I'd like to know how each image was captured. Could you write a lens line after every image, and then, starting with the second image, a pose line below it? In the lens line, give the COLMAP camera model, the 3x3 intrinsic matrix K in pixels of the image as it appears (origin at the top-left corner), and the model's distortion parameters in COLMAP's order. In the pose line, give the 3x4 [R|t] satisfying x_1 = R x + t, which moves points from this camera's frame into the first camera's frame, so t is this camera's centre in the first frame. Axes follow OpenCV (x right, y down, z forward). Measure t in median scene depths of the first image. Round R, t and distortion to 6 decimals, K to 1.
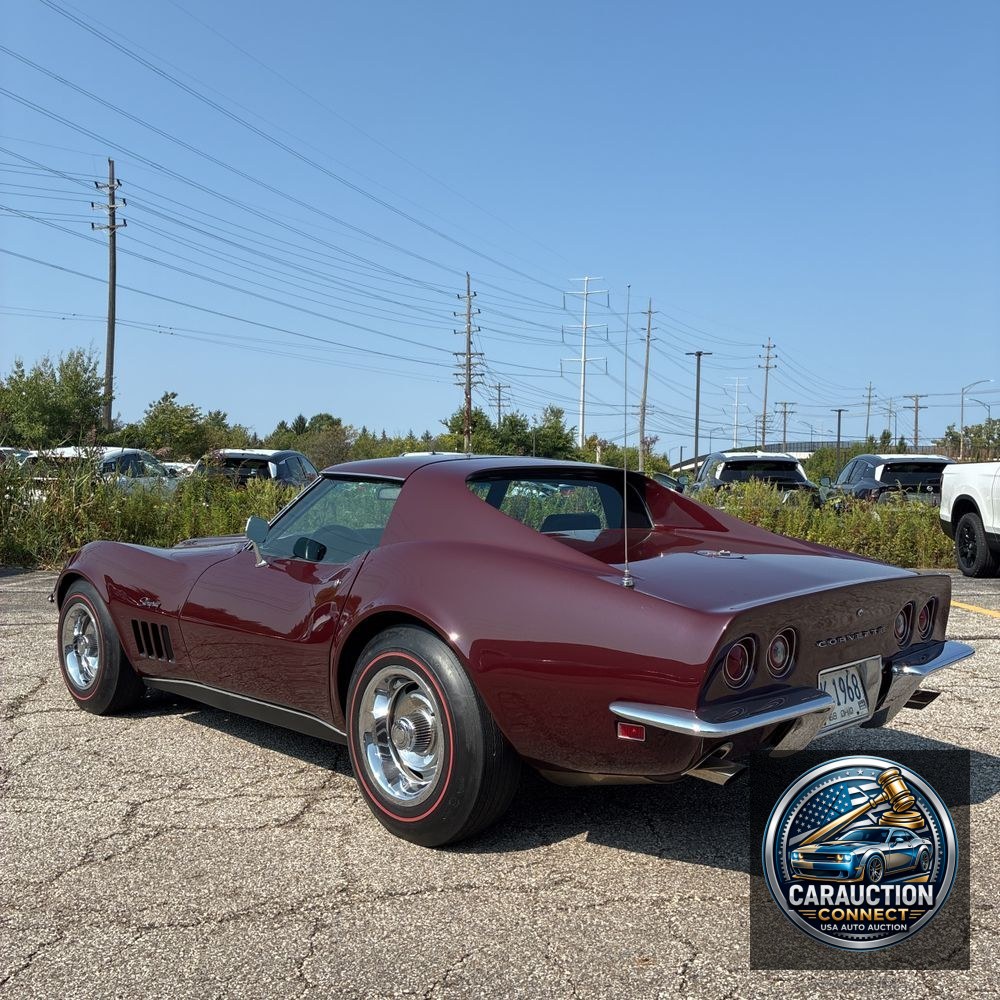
lens RADIAL K [[1025.4, 0, 514.9], [0, 1025.4, 502.7], [0, 0, 1]] dist [0.021863, 0.000000]
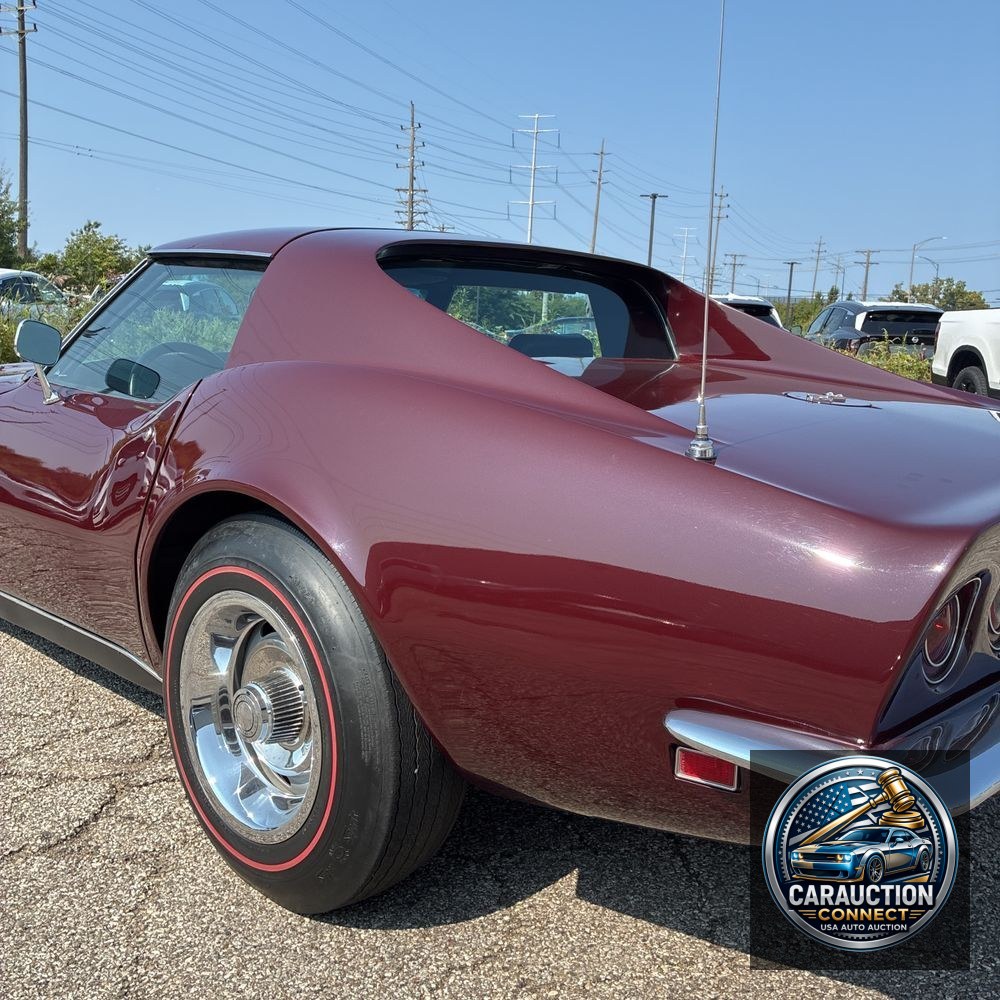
lens RADIAL K [[1025.4, 0, 480.3], [0, 1025.4, 477.9], [0, 0, 1]] dist [0.021863, 0.000000]
pose [[0.999427, 0.021917, 0.025812, -0.000893], [-0.024896, 0.992292, 0.121399, 0.007017], [-0.022952, -0.121972, 0.992268, 0.105958]]
